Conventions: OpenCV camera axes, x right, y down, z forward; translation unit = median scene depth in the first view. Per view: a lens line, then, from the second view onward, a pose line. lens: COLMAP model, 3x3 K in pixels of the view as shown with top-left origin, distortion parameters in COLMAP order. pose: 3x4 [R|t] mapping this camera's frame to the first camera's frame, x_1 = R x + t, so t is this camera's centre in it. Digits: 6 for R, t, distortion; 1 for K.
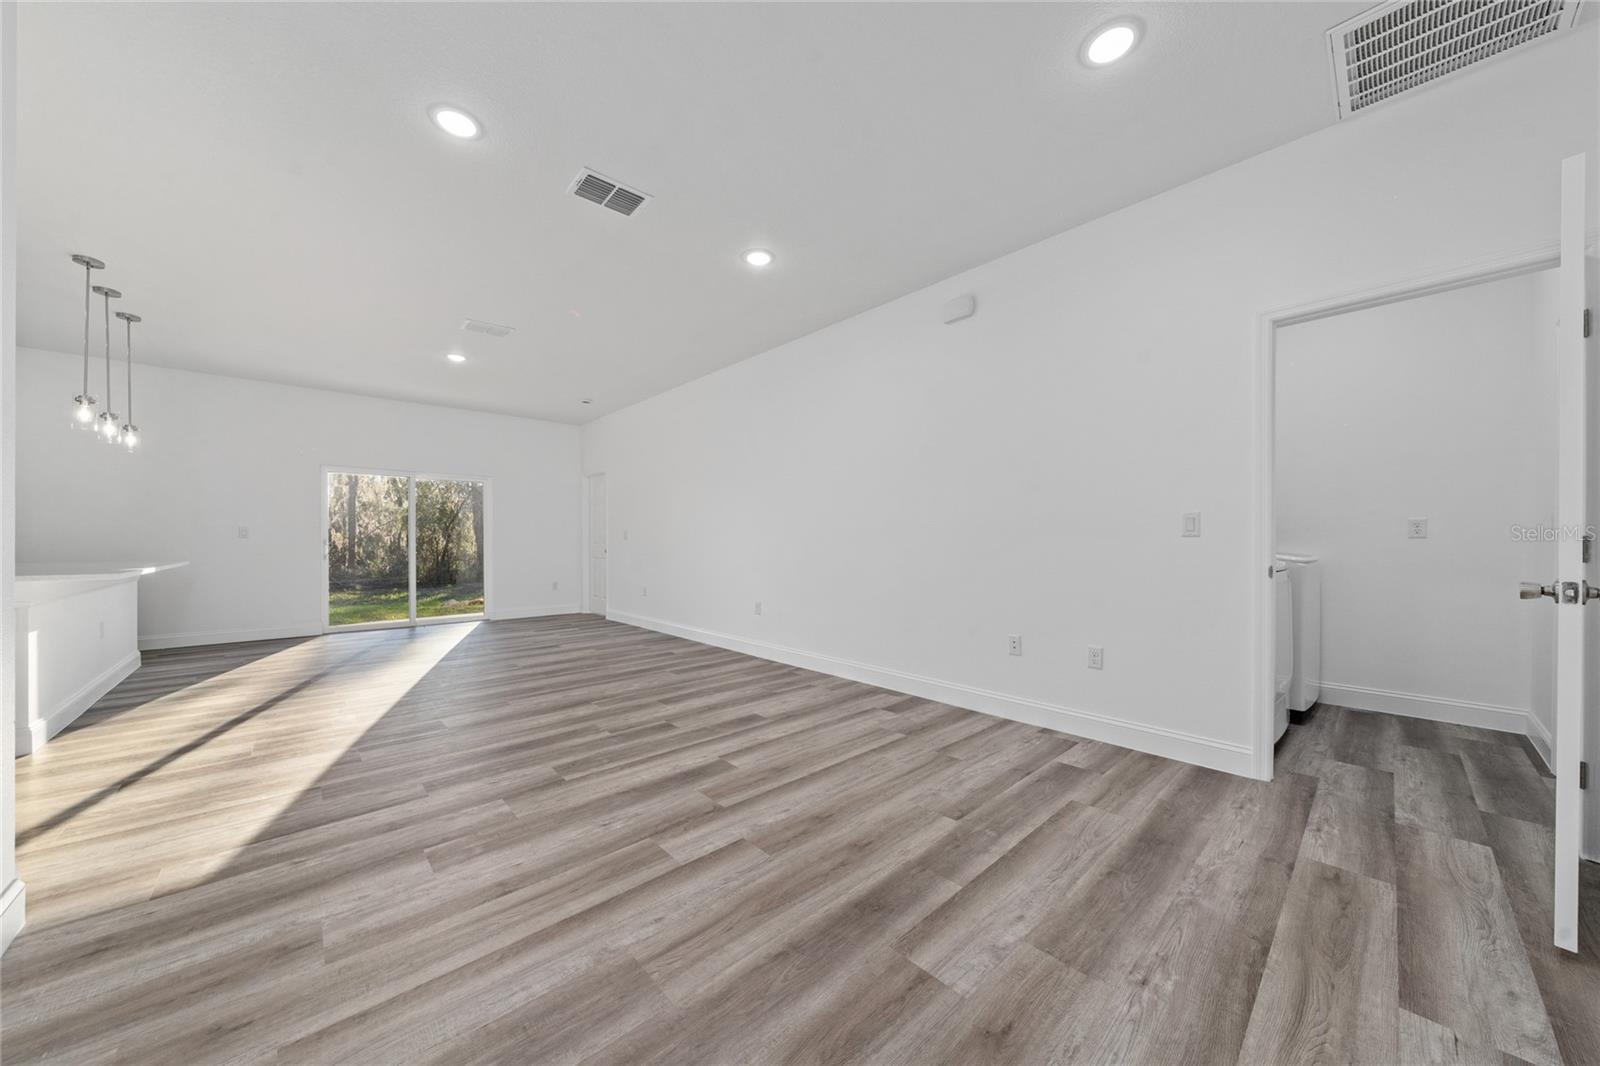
lens RADIAL K [[549.2, 0, 796.4], [0, 549.2, 538.5], [0, 0, 1]] dist [-0.002175, -0.000146]
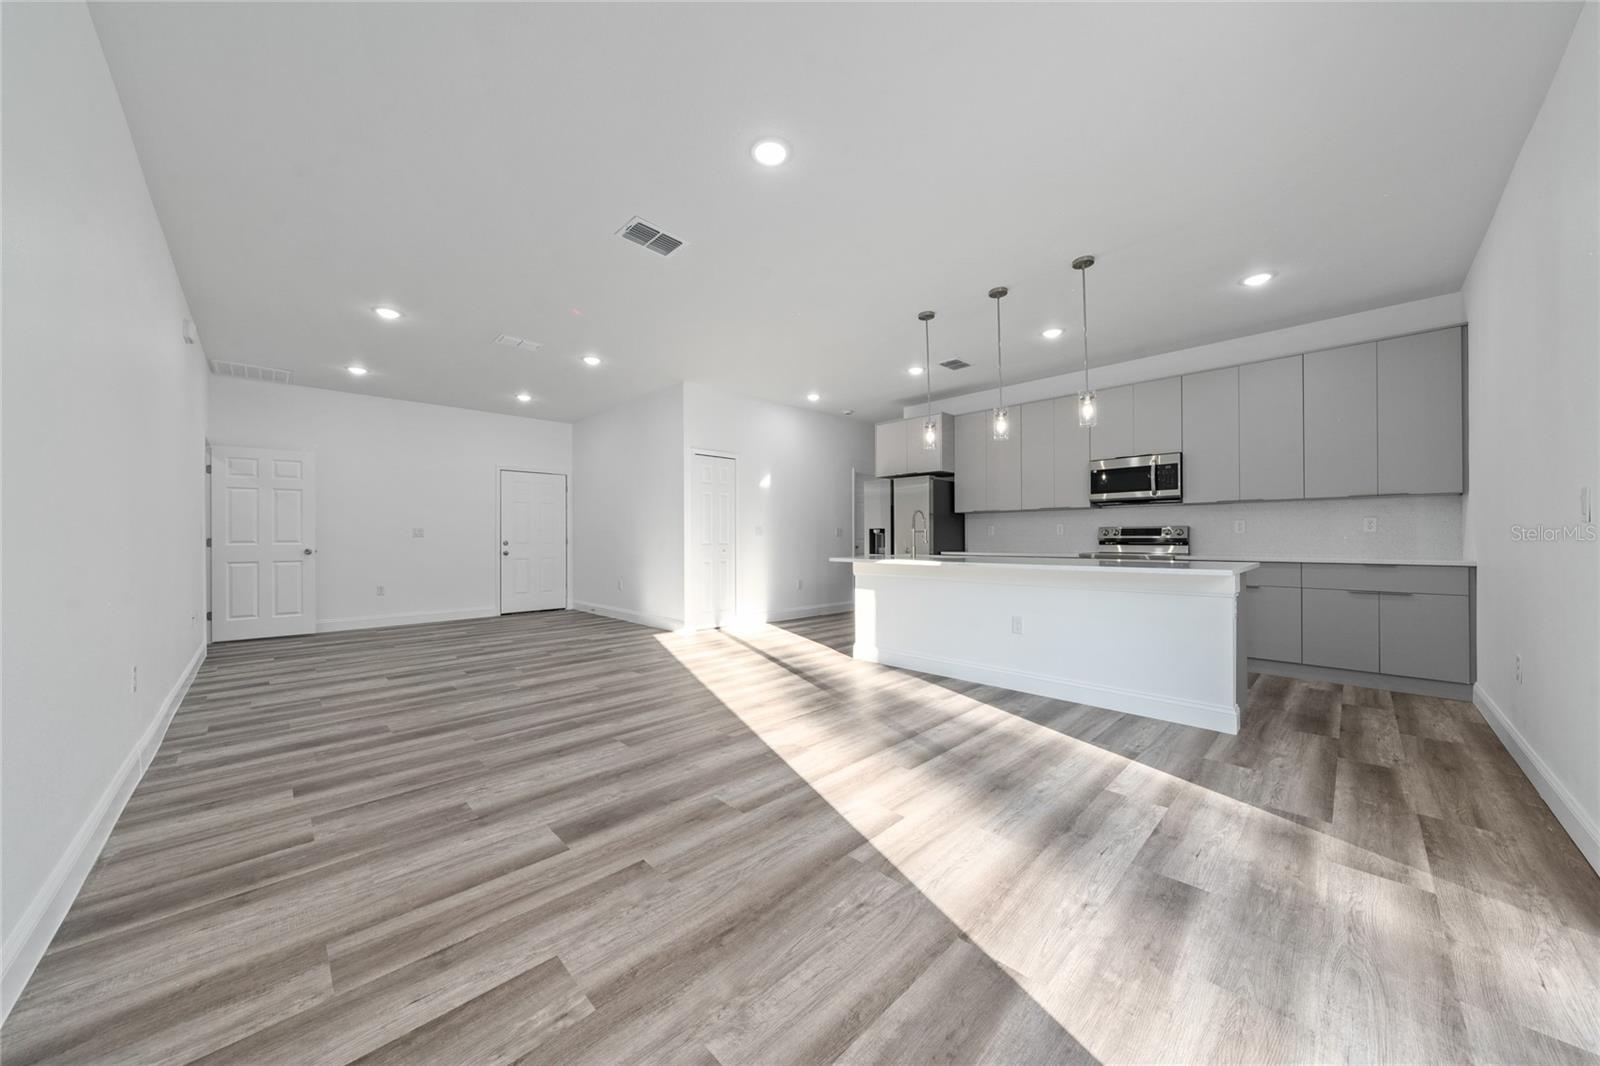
lens RADIAL K [[549.2, 0, 796.4], [0, 549.2, 538.5], [0, 0, 1]] dist [-0.002175, -0.000146]
pose [[-0.999596, 0.003435, -0.028204, -1.099582], [0.003573, 0.999982, -0.004856, 0.018199], [0.028187, -0.004954, -0.999590, 2.598230]]
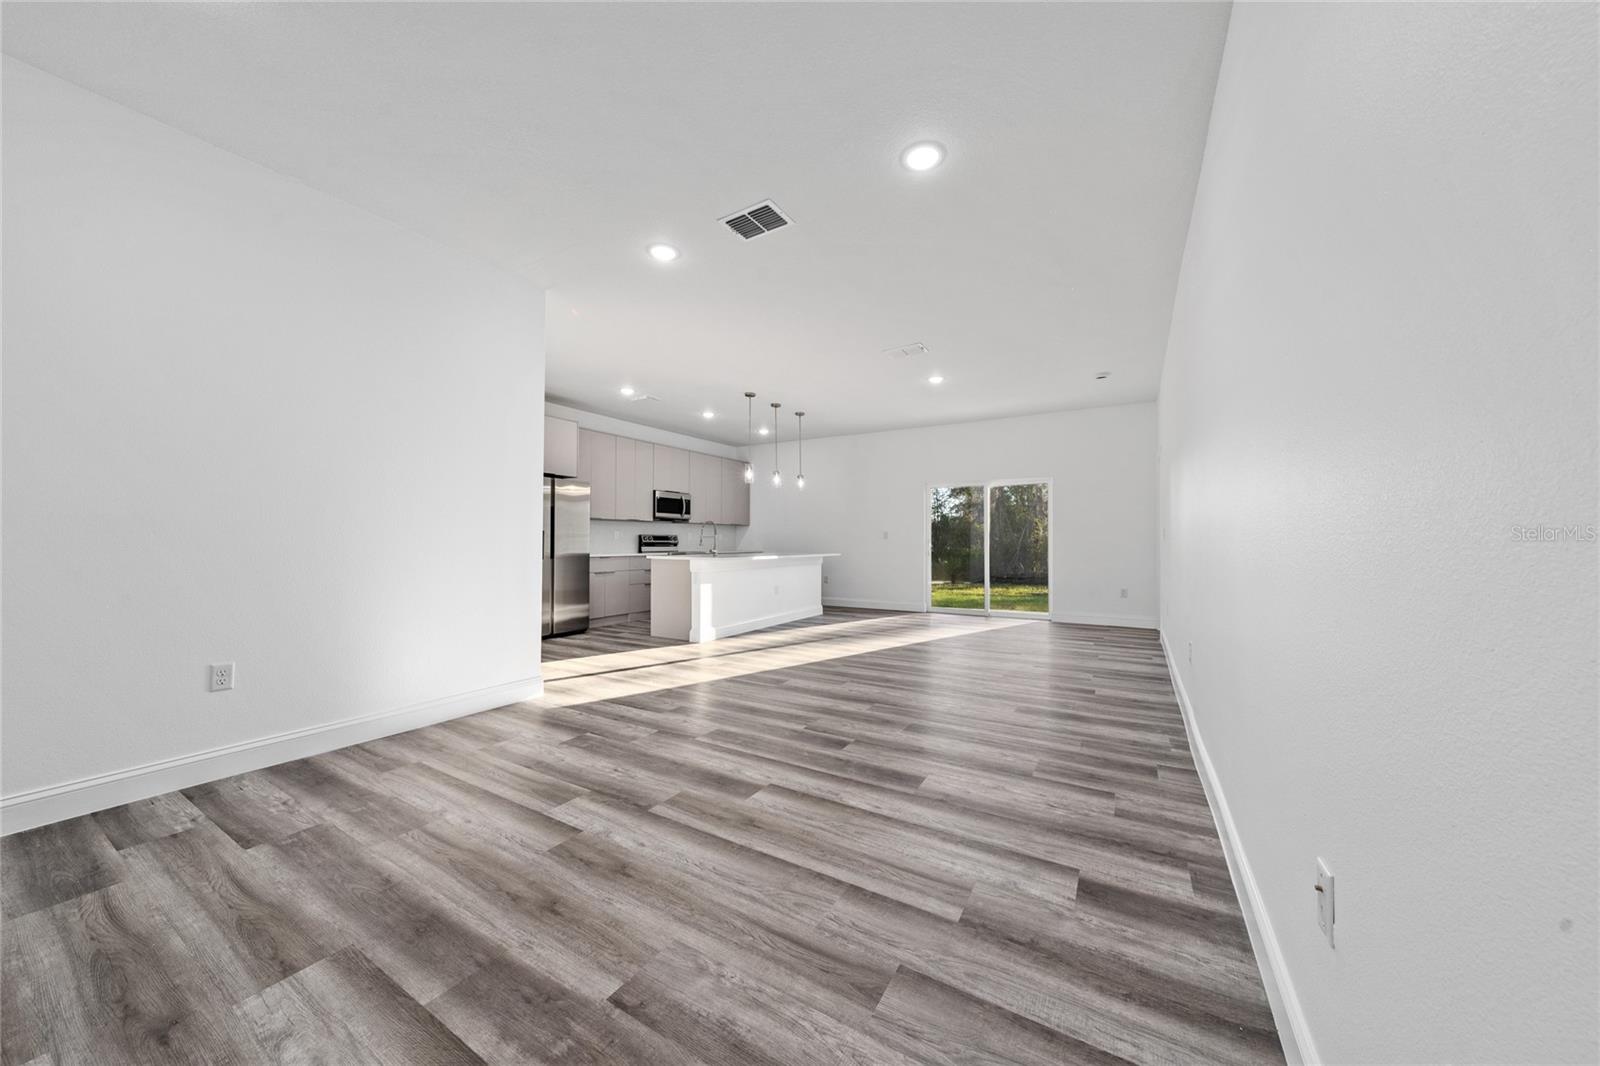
lens RADIAL K [[549.2, 0, 796.4], [0, 549.2, 538.5], [0, 0, 1]] dist [-0.002175, -0.000146]
pose [[0.279836, -0.004833, -0.960036, 0.664975], [0.003497, 0.999986, -0.004014, 0.007004], [0.960042, -0.002234, 0.279849, 0.736460]]
